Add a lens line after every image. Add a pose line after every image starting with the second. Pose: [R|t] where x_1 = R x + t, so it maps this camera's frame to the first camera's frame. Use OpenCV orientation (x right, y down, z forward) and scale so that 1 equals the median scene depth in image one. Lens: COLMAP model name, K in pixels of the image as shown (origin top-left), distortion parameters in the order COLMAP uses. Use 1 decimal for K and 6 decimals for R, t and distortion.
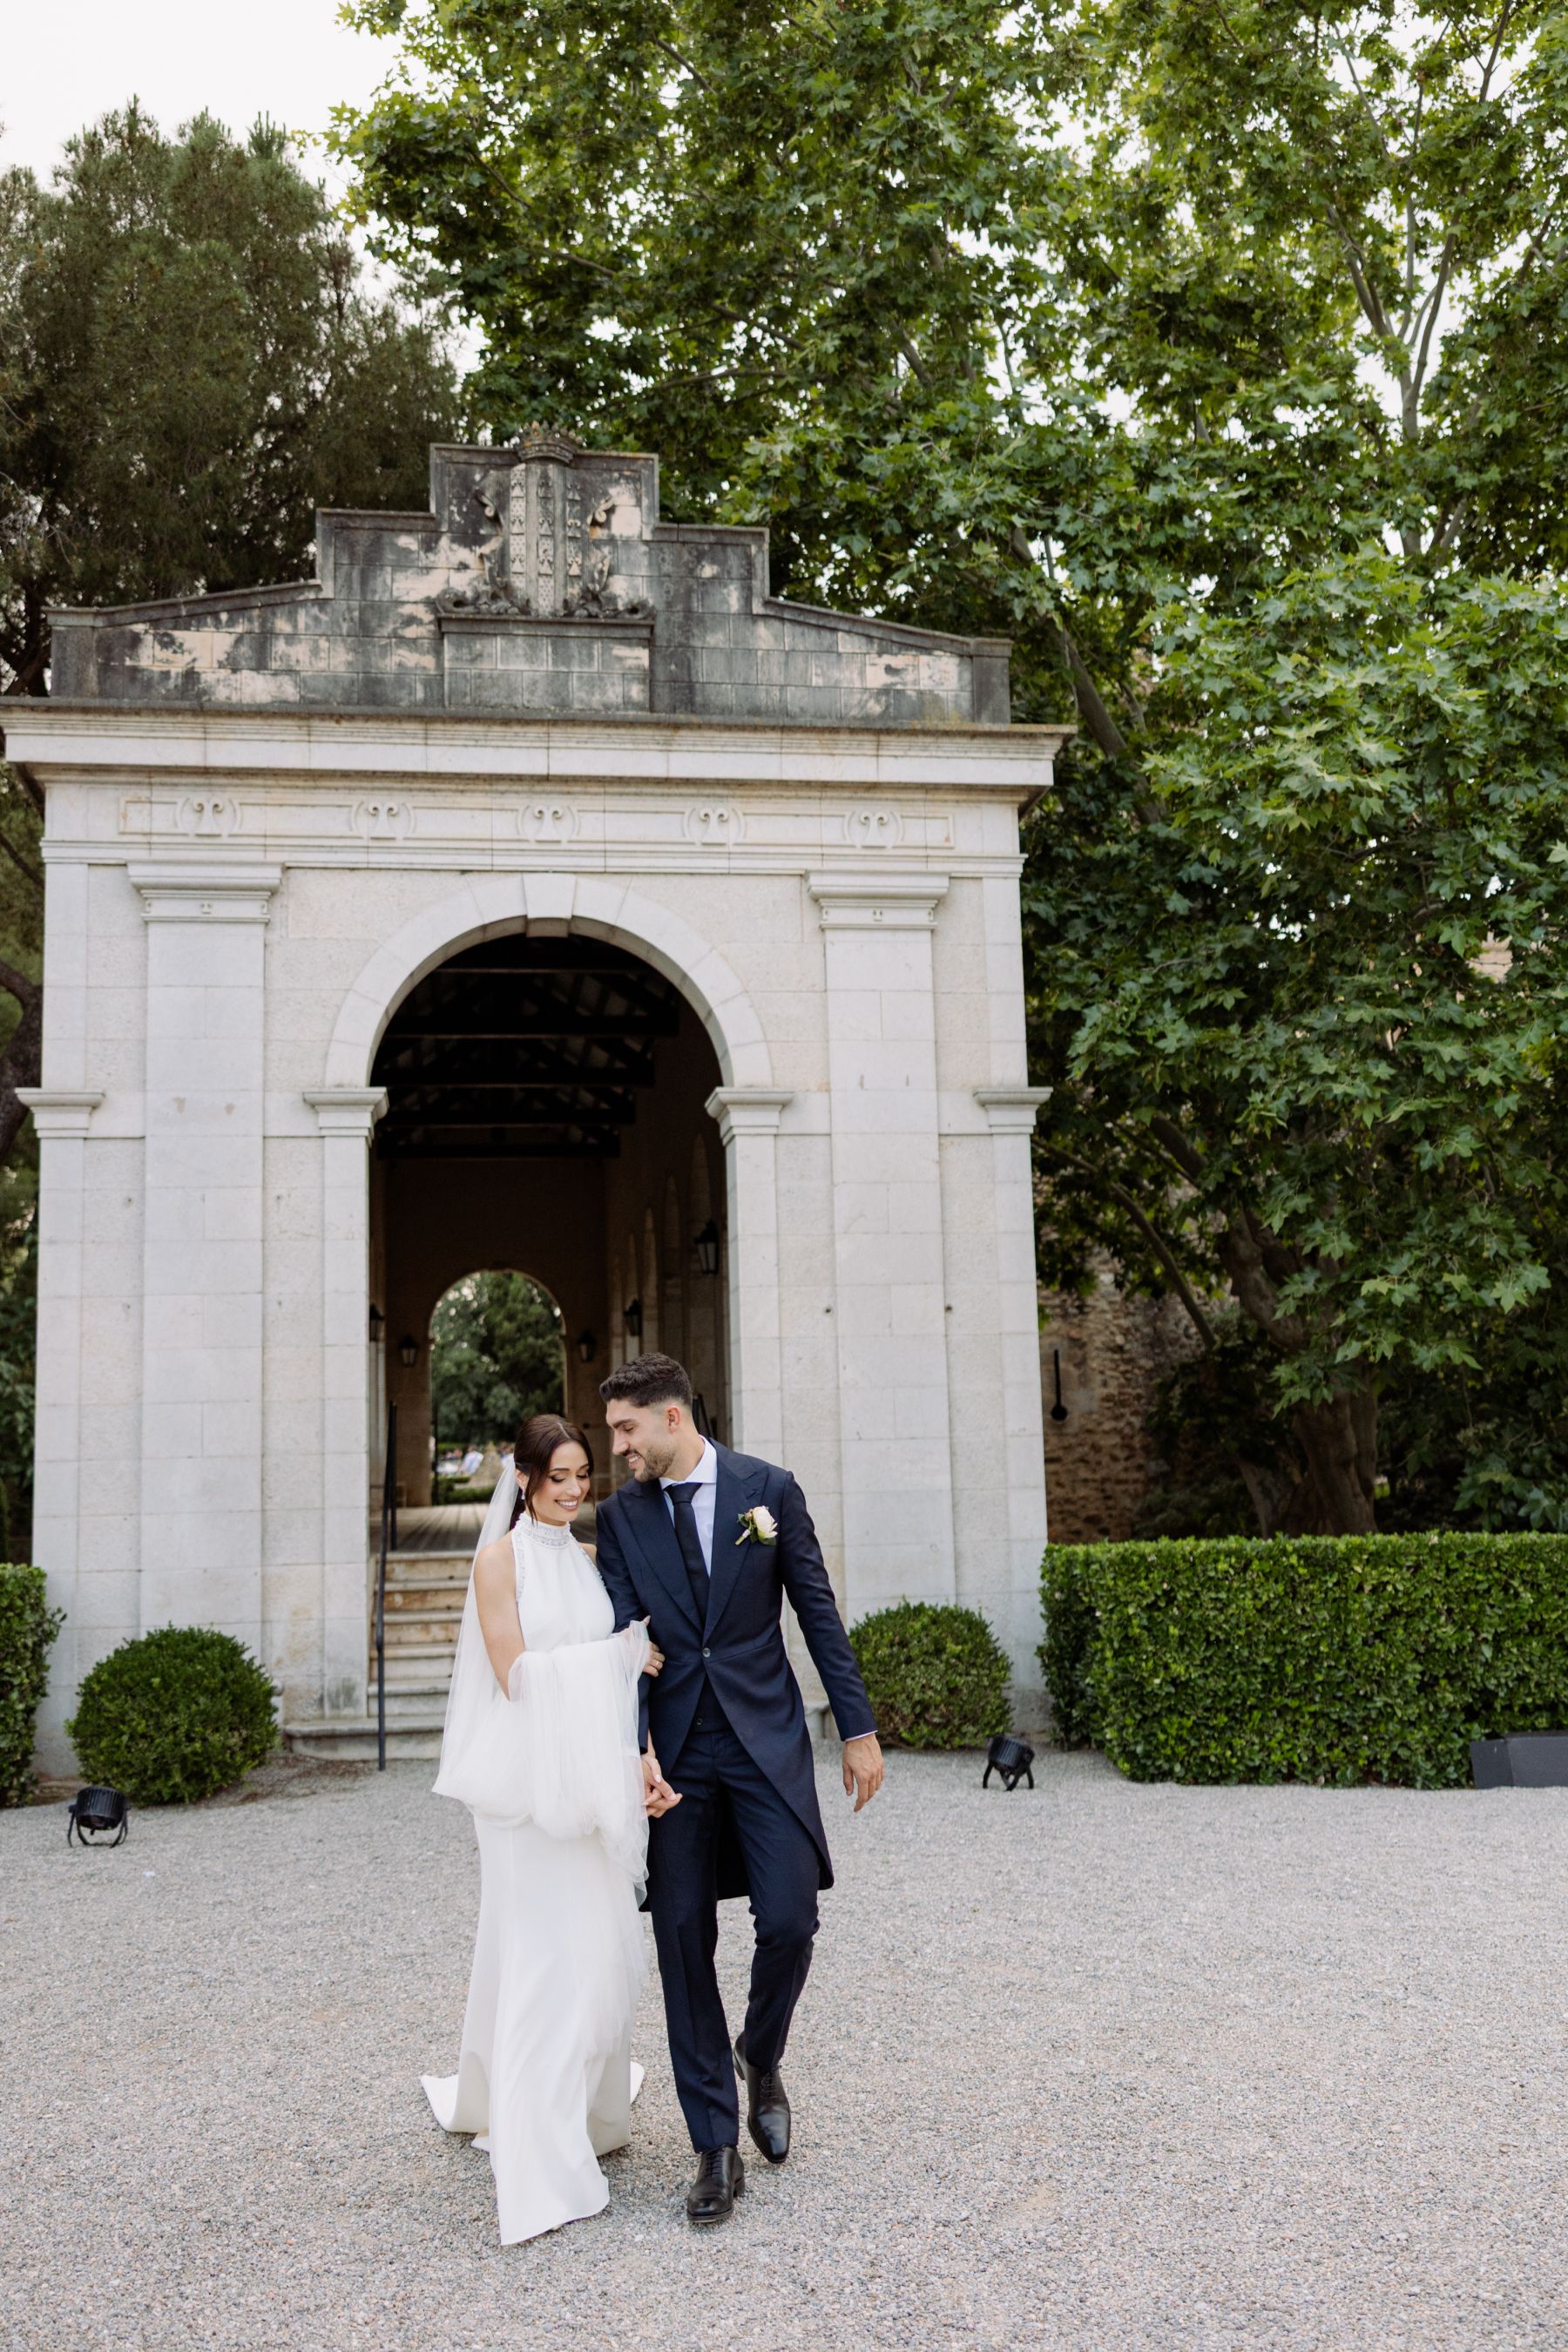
lens RADIAL K [[2660.5, 0, 784.0], [0, 2660.5, 1176.0], [0, 0, 1]] dist [-0.011632, 0.031932]
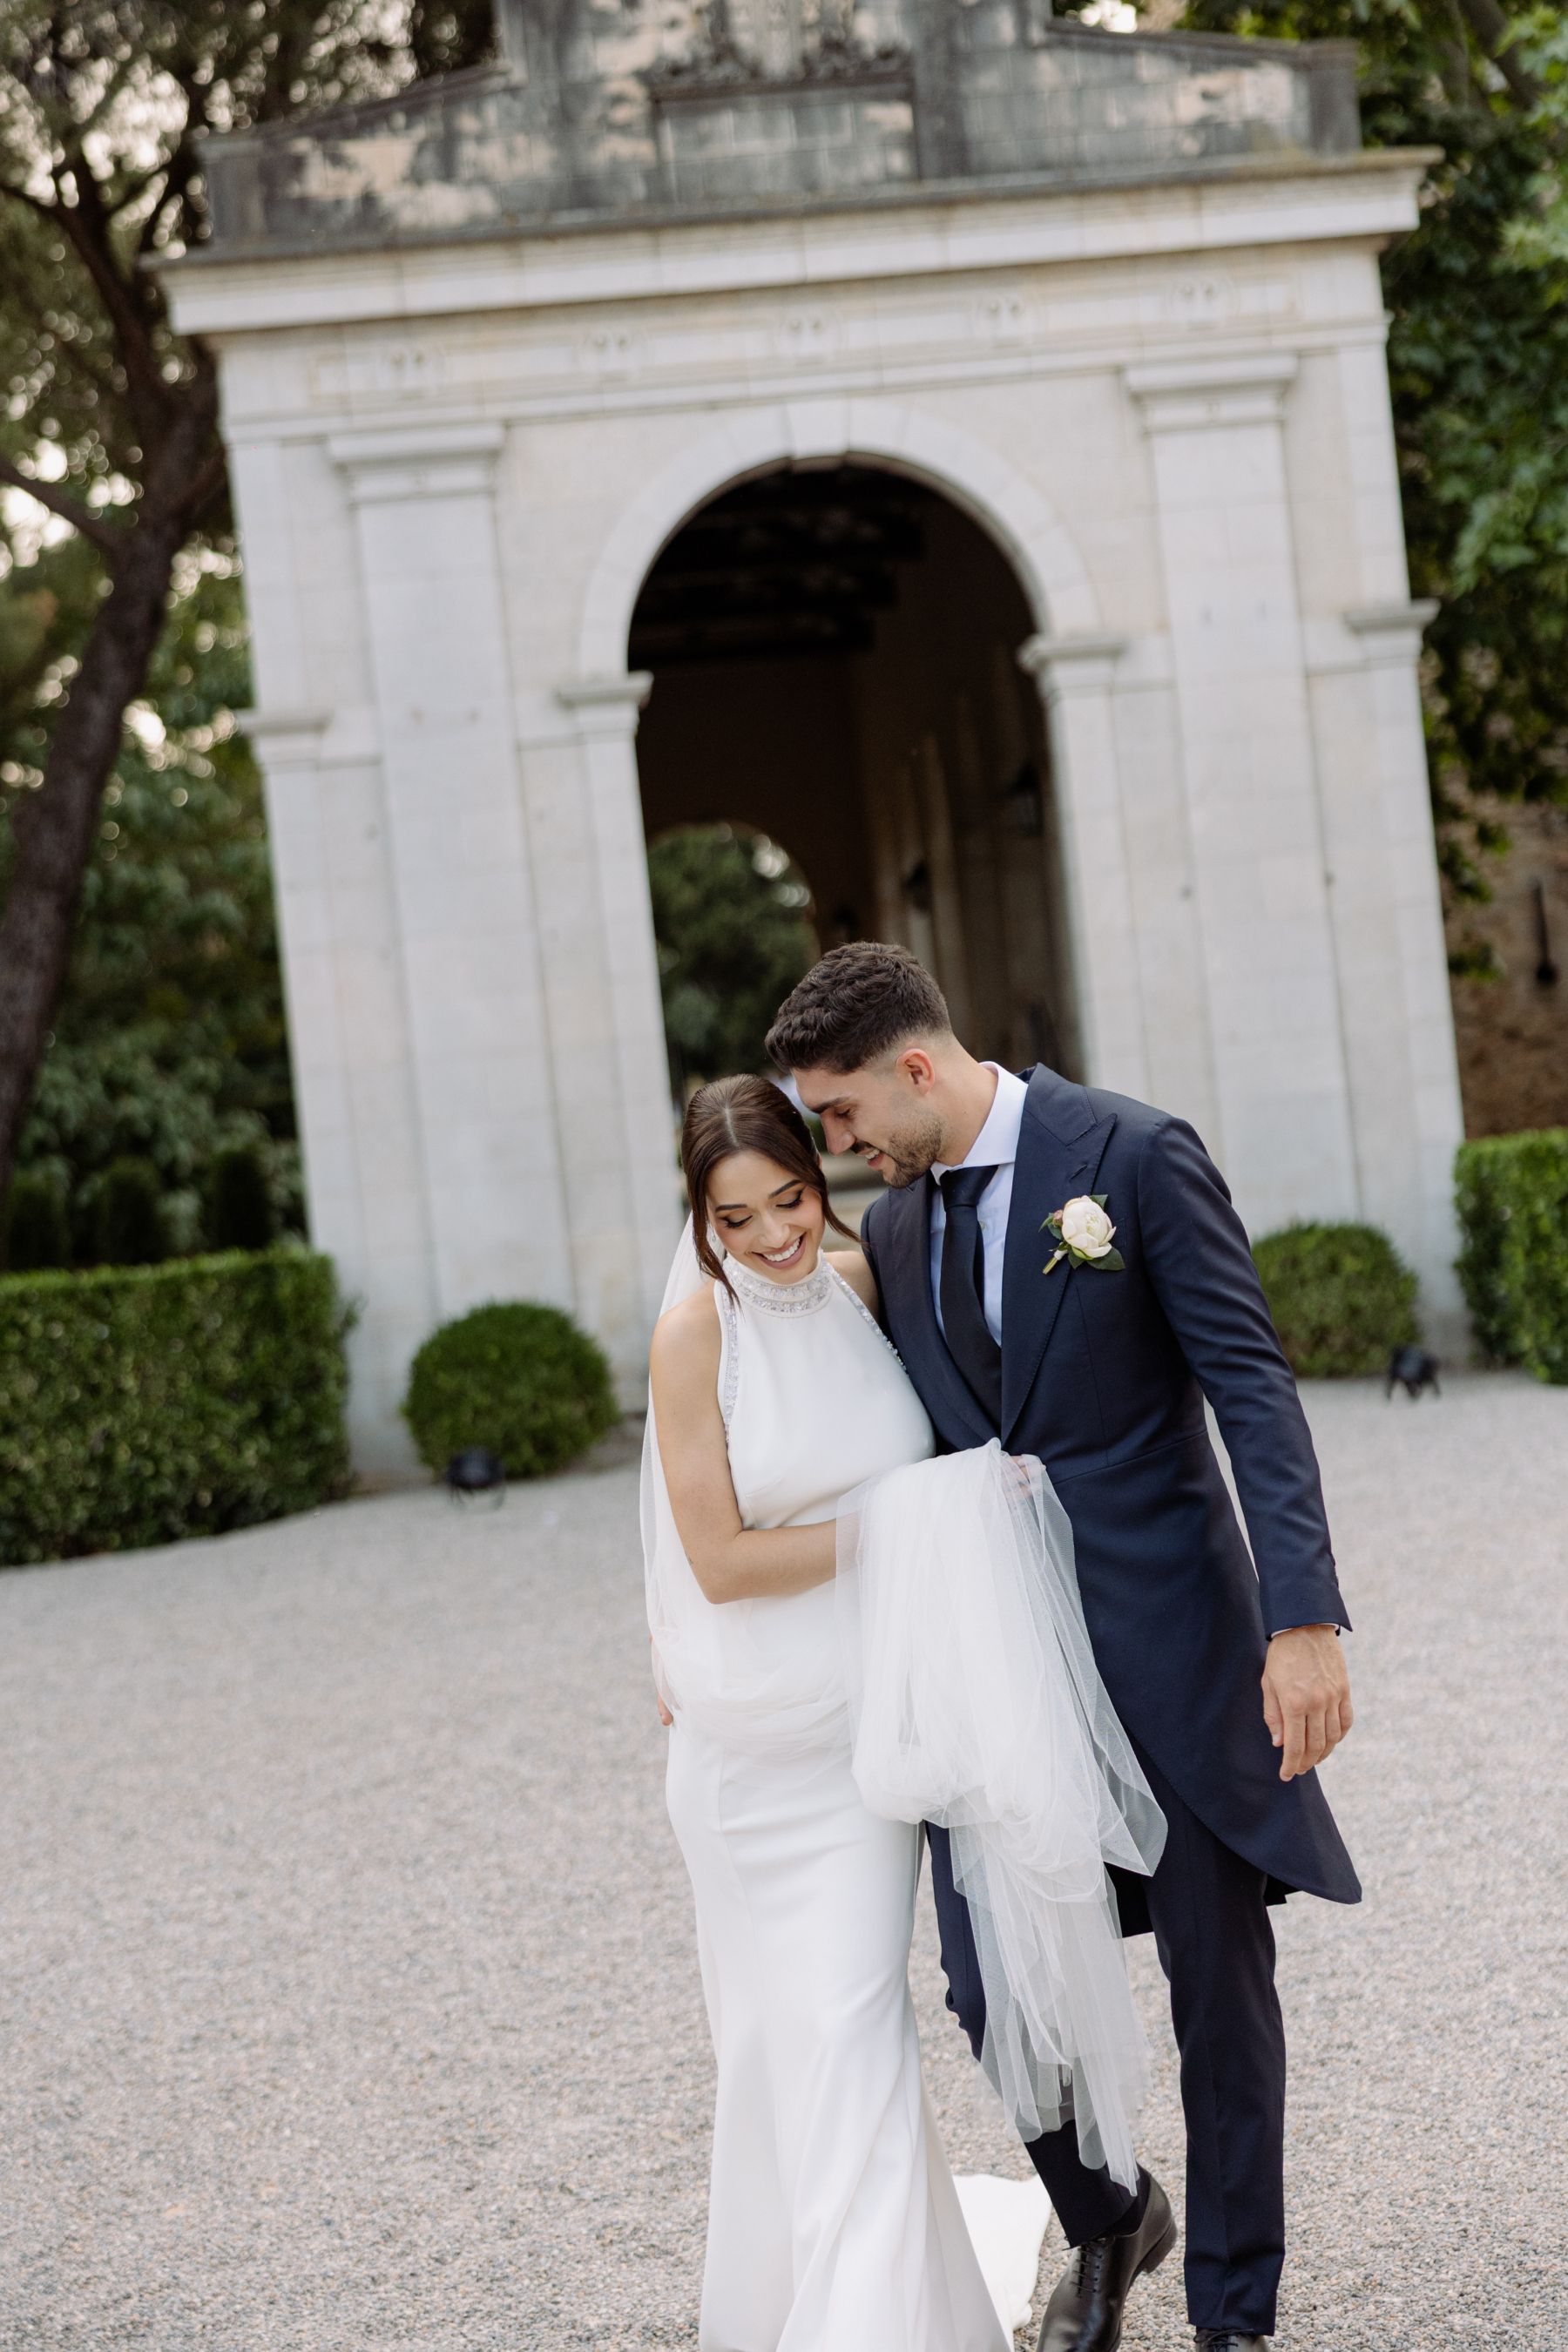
lens RADIAL K [[2755.8, 0, 795.2], [0, 2755.8, 1074.1], [0, 0, 1]] dist [0.004965, 0.008801]
pose [[0.989417, -0.073619, -0.125034, -0.000967], [0.086141, 0.991462, 0.097889, 0.012314], [0.116760, -0.107624, 0.987312, 0.121063]]
